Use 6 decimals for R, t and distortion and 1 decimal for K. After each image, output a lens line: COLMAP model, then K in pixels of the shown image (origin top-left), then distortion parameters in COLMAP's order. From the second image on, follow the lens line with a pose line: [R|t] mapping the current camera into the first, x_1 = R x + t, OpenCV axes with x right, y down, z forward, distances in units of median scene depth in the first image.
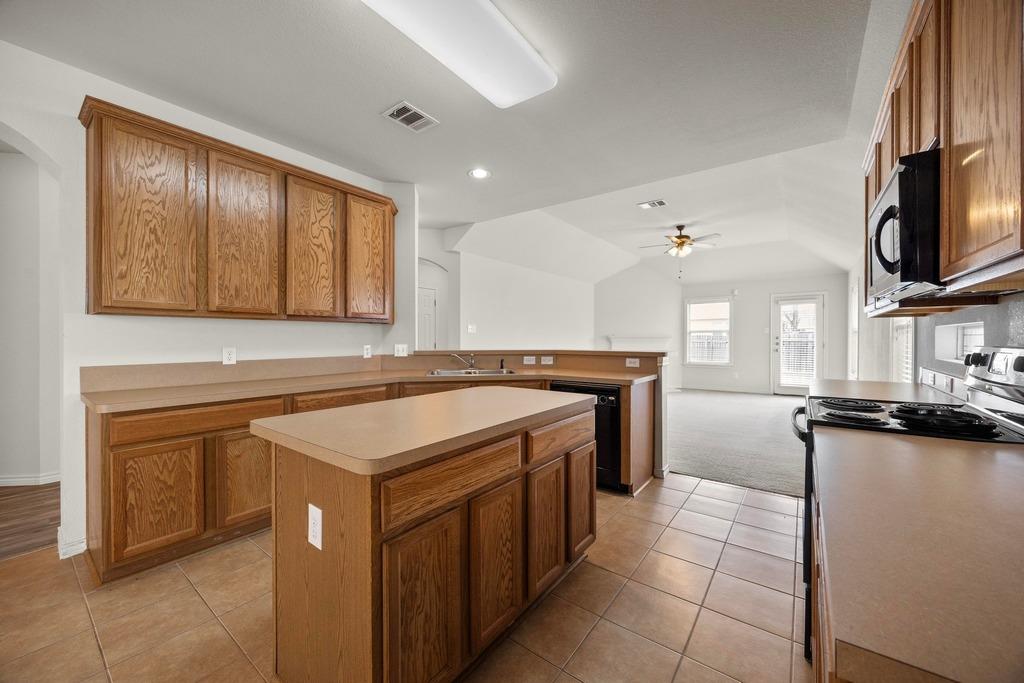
lens RADIAL K [[386.9, 0, 513.7], [0, 386.9, 339.6], [0, 0, 1]] dist [-0.005797, 0.000073]
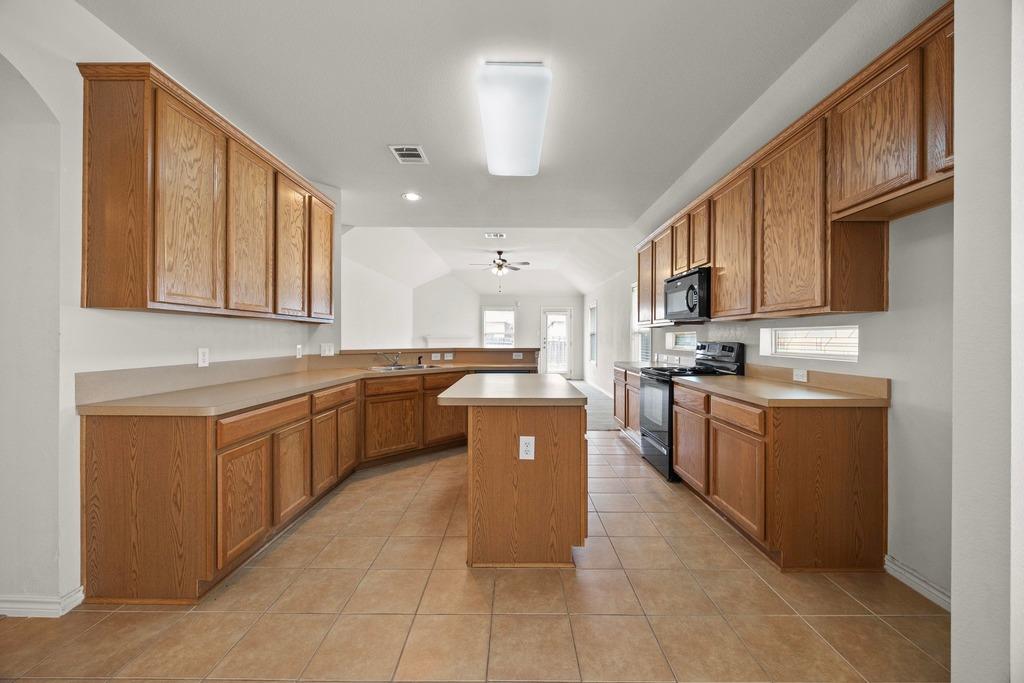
lens RADIAL K [[386.9, 0, 512.0], [0, 386.9, 338.9], [0, 0, 1]] dist [-0.005797, 0.000073]
pose [[0.805600, 0.000998, 0.592460, -0.509087], [0.000199, 0.999998, -0.001956, 0.000631], [-0.592460, 0.001694, 0.805598, -0.110021]]
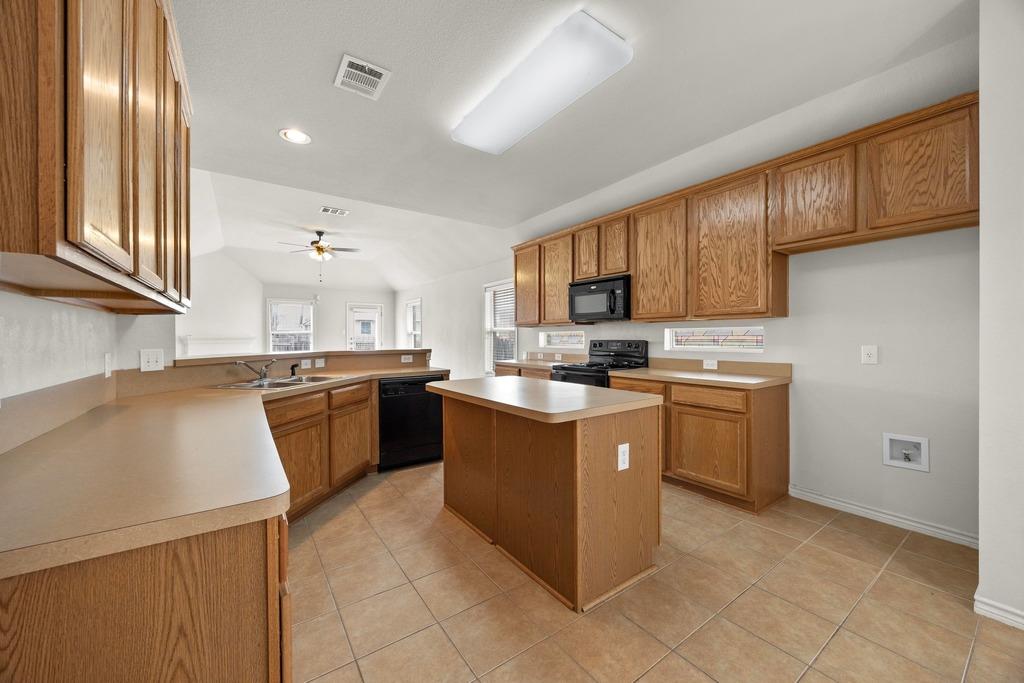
lens RADIAL K [[386.9, 0, 513.4], [0, 386.9, 339.8], [0, 0, 1]] dist [-0.005797, 0.000073]
pose [[0.308490, -0.006190, 0.951207, -0.686291], [0.009028, 0.999953, 0.003579, -0.000510], [-0.951185, 0.007484, 0.308532, 0.300837]]
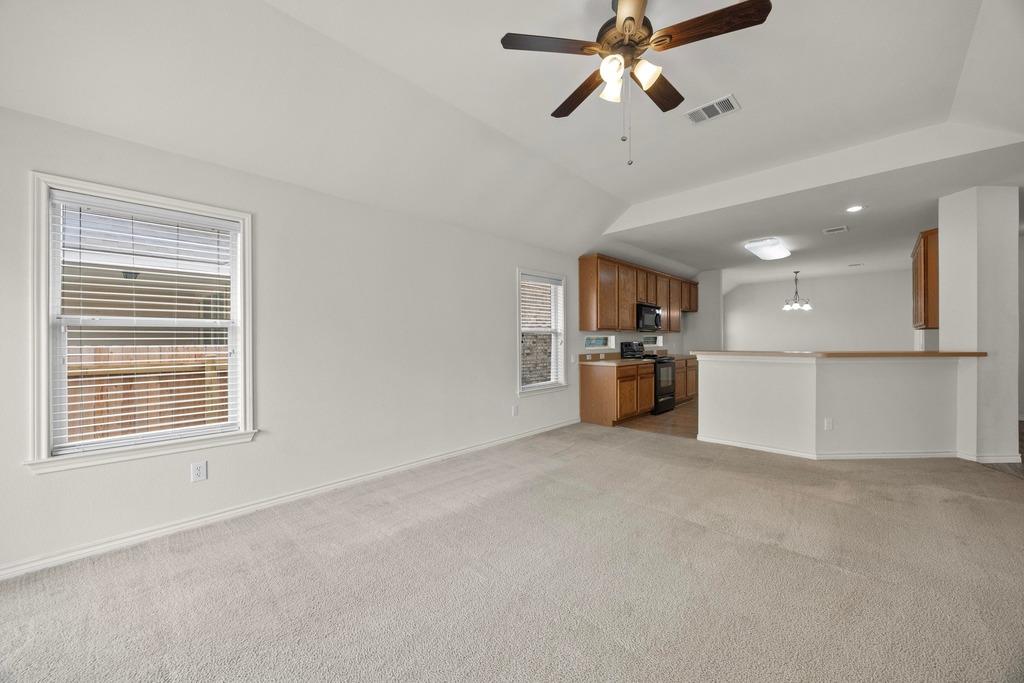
lens RADIAL K [[386.9, 0, 512.5], [0, 386.9, 340.3], [0, 0, 1]] dist [-0.005797, 0.000073]
pose [[-0.992718, 0.003779, 0.120404, 0.899233], [0.004449, 0.999976, 0.005297, -0.015963], [-0.120381, 0.005794, -0.992711, 2.355895]]
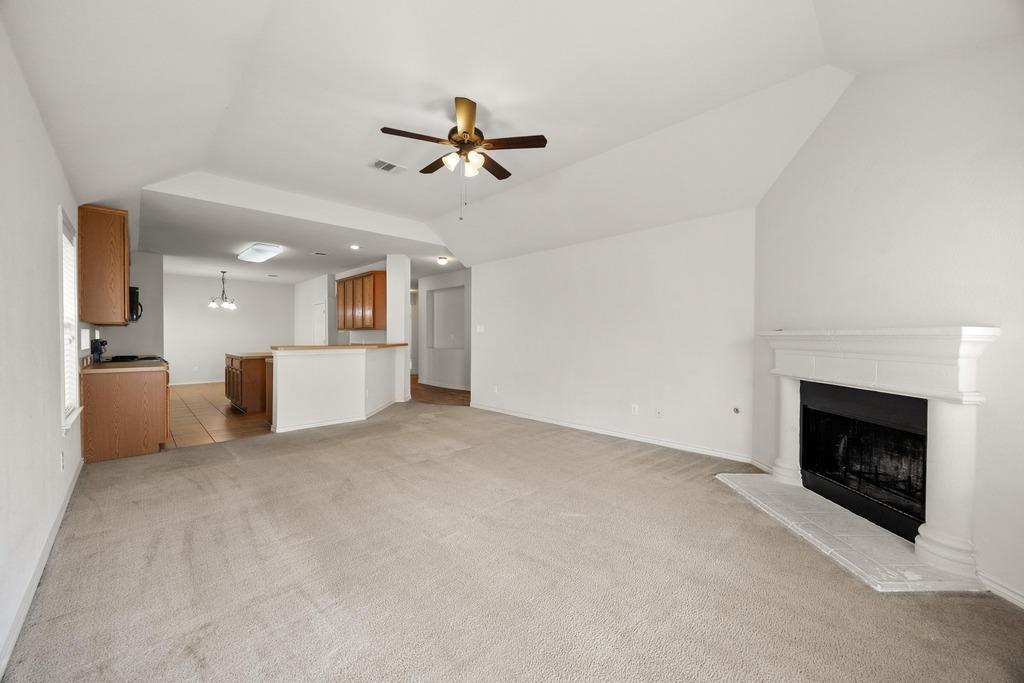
lens RADIAL K [[386.9, 0, 516.0], [0, 386.9, 340.7], [0, 0, 1]] dist [-0.005797, 0.000073]
pose [[-0.143003, 0.010711, -0.989664, 1.613245], [-0.005190, 0.999920, 0.011572, -0.012602], [0.989709, 0.006791, -0.142936, 2.024181]]
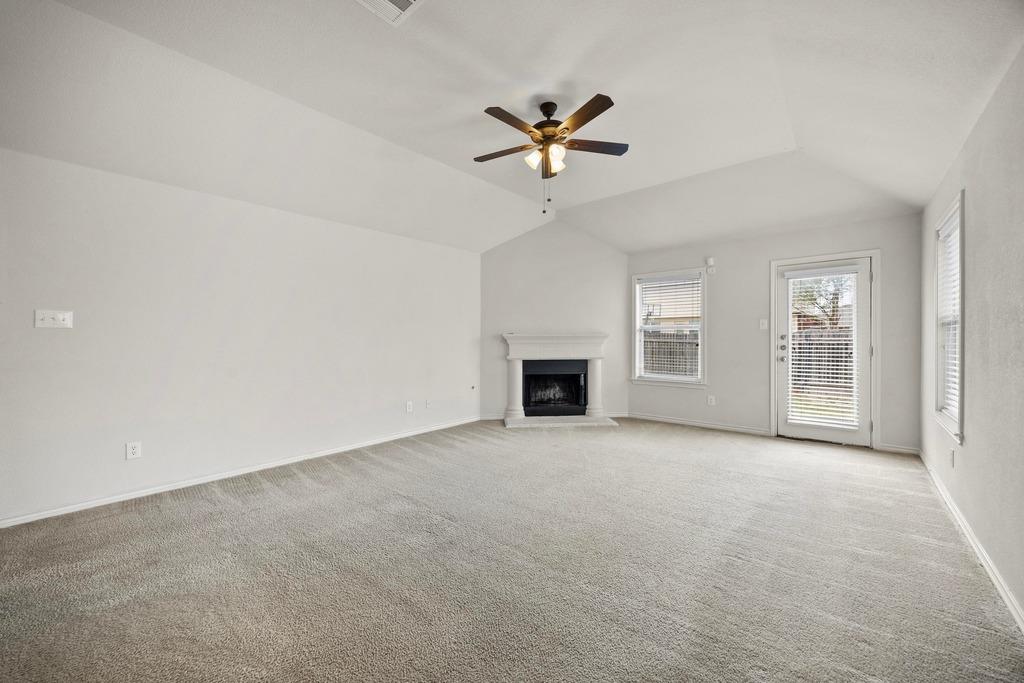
lens RADIAL K [[386.9, 0, 511.9], [0, 386.9, 337.6], [0, 0, 1]] dist [-0.005797, 0.000073]
pose [[0.997556, -0.002244, -0.069829, 0.715267], [0.002066, 0.999994, -0.002633, -0.008331], [0.069834, 0.002483, 0.997556, 0.887610]]
